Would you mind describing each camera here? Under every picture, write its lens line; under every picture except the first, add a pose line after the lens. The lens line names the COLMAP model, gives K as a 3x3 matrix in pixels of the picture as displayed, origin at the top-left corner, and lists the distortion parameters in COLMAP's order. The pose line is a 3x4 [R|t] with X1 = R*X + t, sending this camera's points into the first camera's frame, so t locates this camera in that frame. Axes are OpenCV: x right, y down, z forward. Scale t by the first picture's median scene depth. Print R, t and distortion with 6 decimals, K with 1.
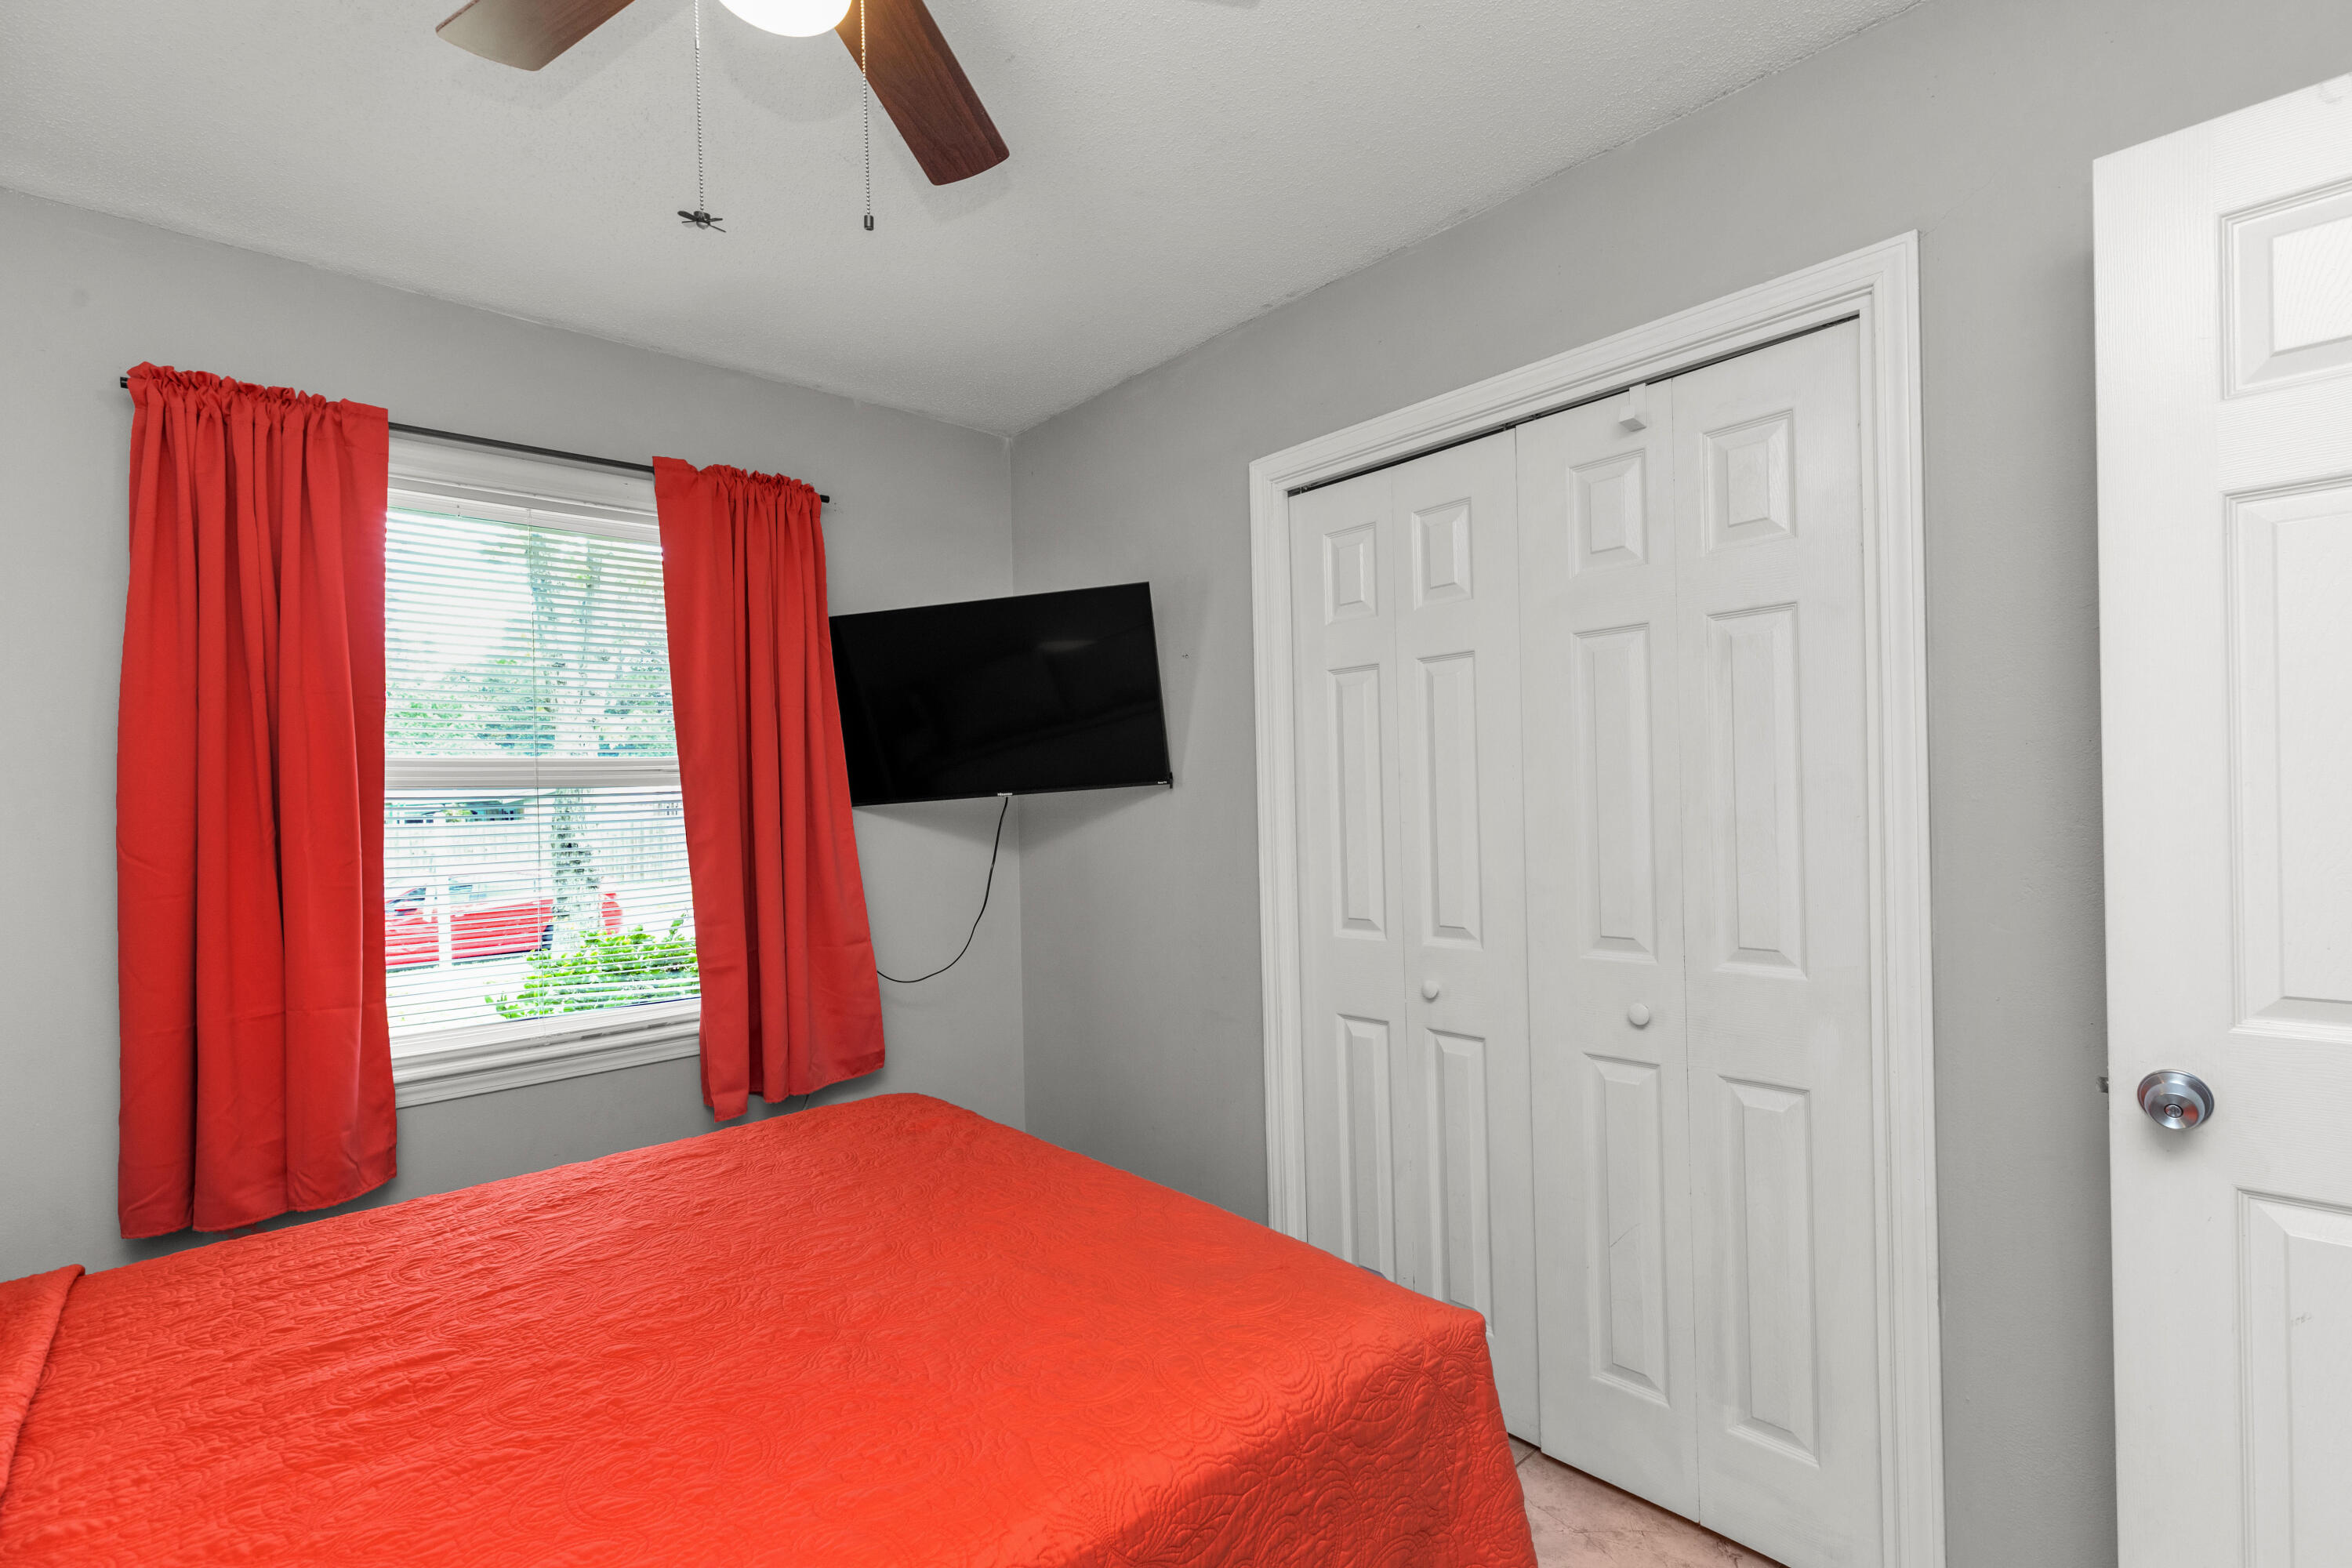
lens RADIAL K [[1056.5, 0, 1190.7], [0, 1056.5, 795.8], [0, 0, 1]] dist [0.003103, 0.001253]
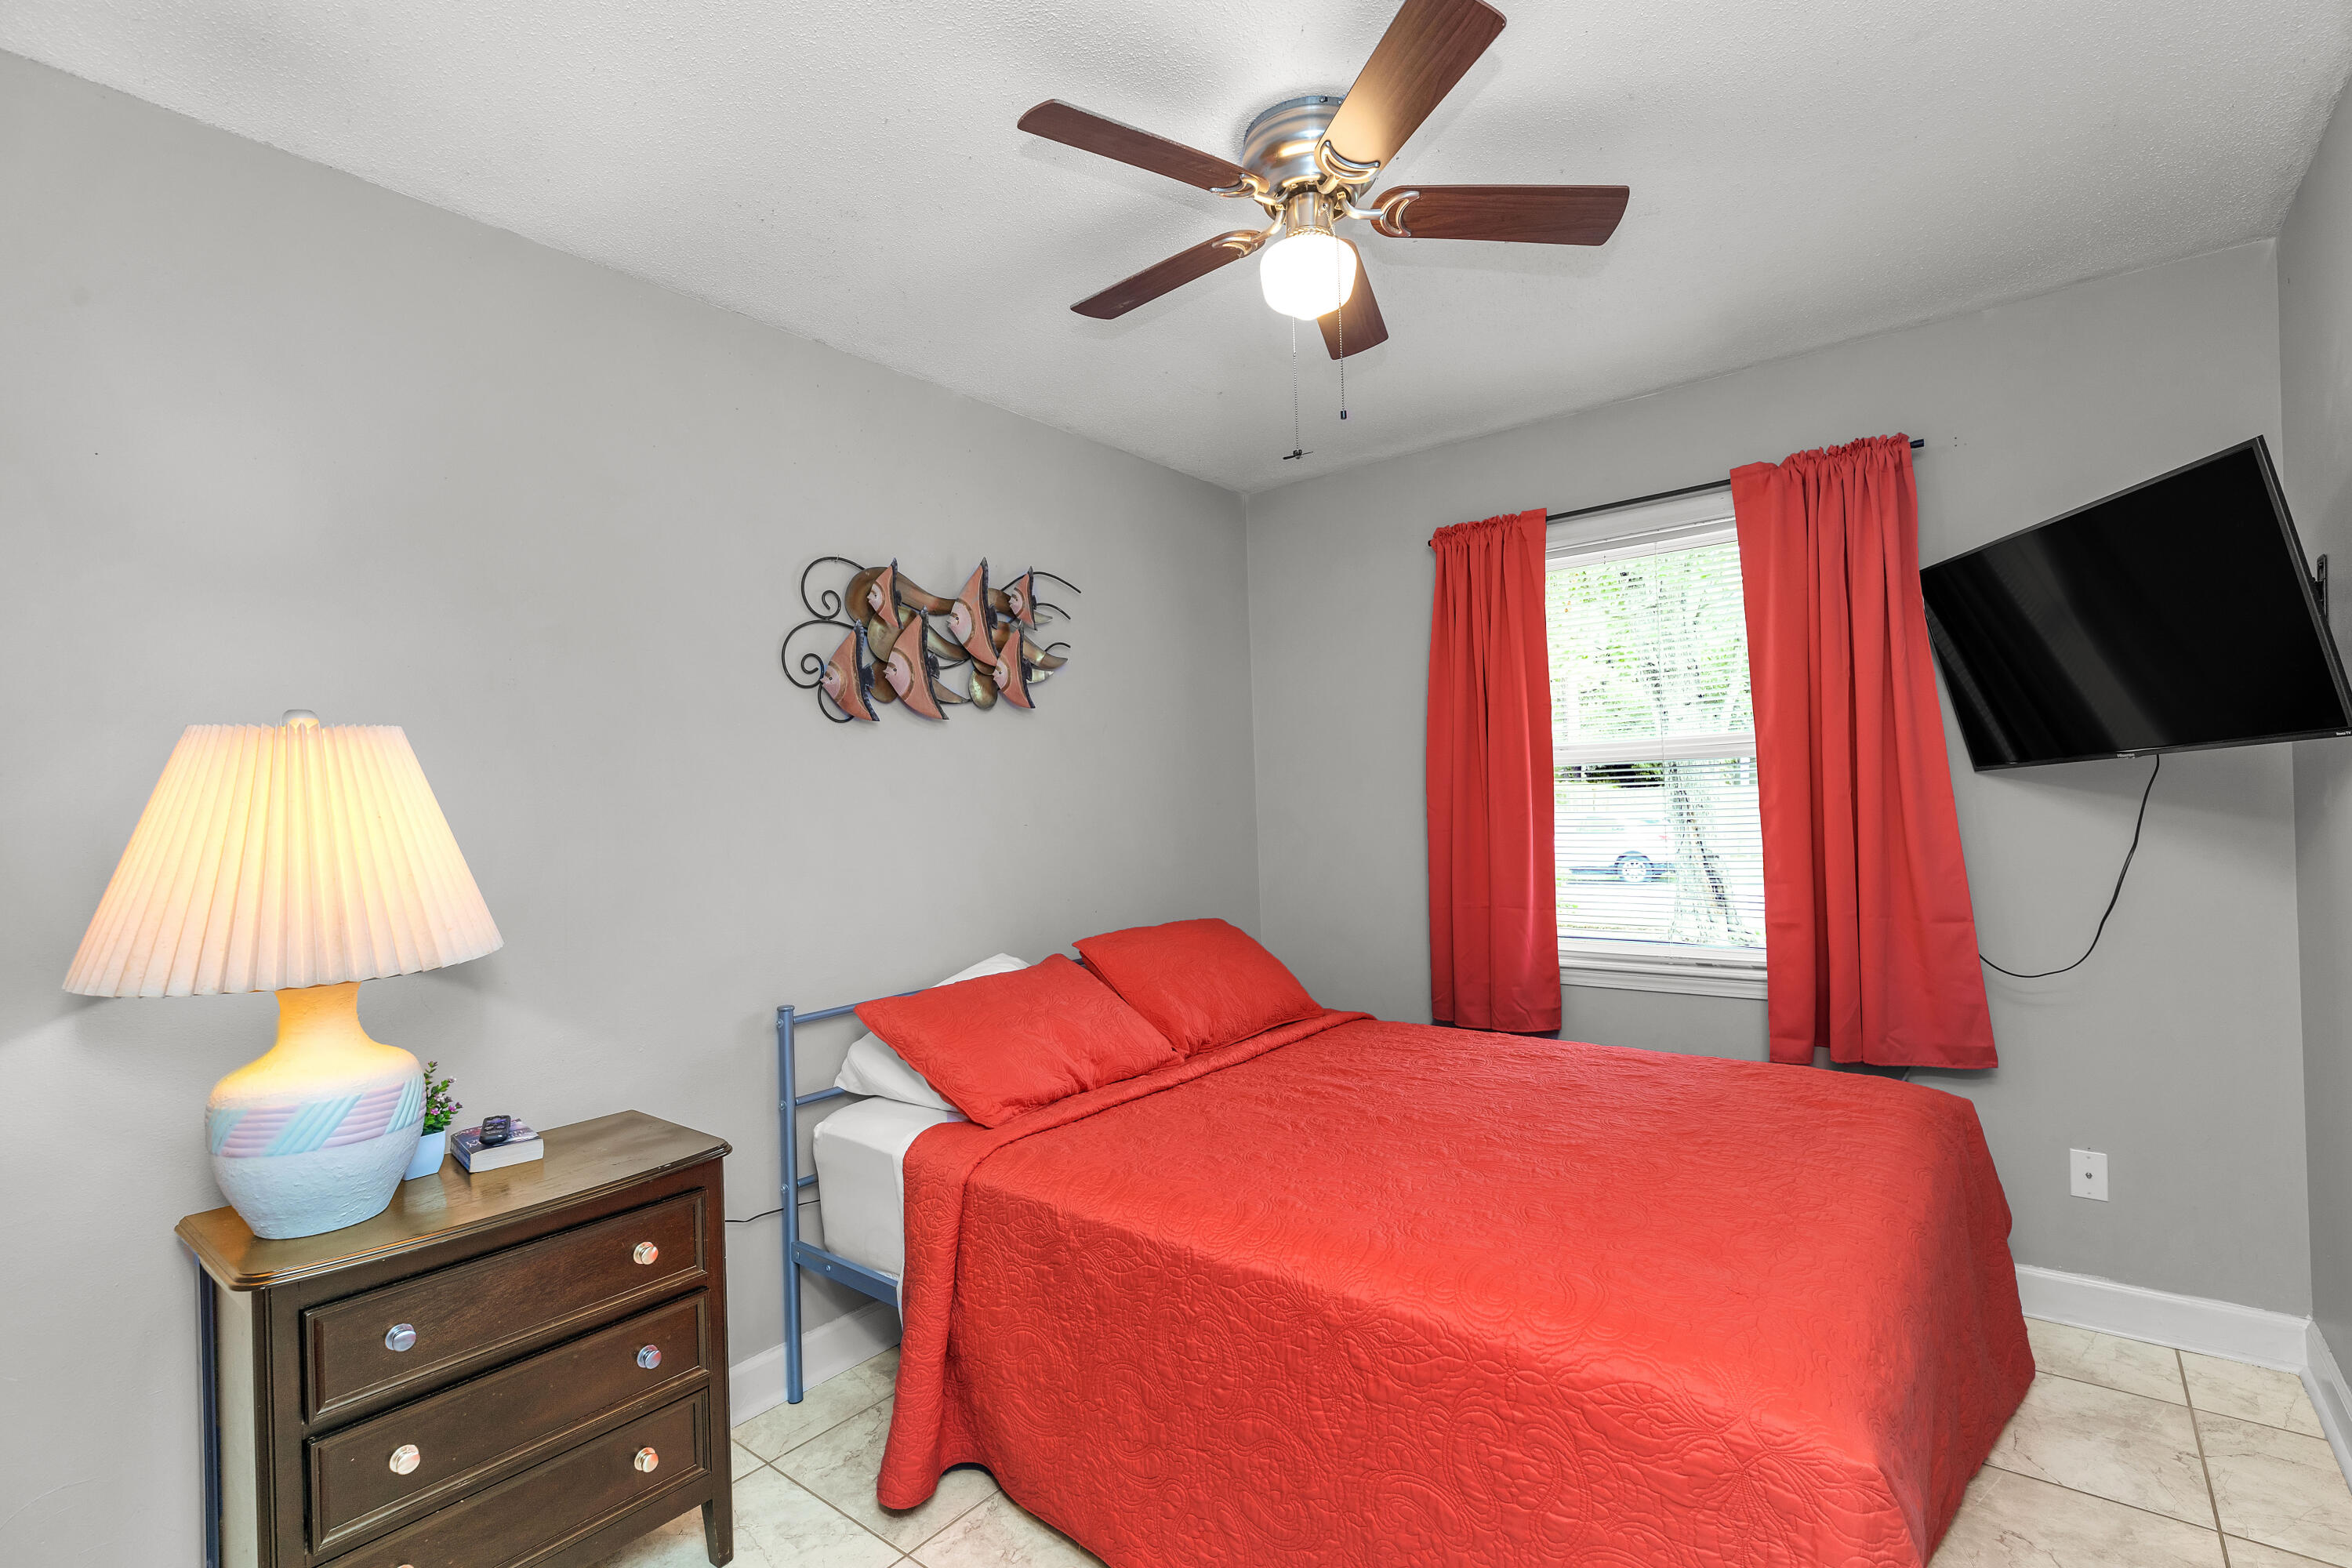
lens RADIAL K [[1056.5, 0, 1199.2], [0, 1056.5, 788.3], [0, 0, 1]] dist [0.003103, 0.001253]
pose [[0.173184, 0.011188, -0.984826, 0.582685], [0.032981, 0.999309, 0.017152, -0.016811], [0.984337, -0.035452, 0.172695, 0.251182]]
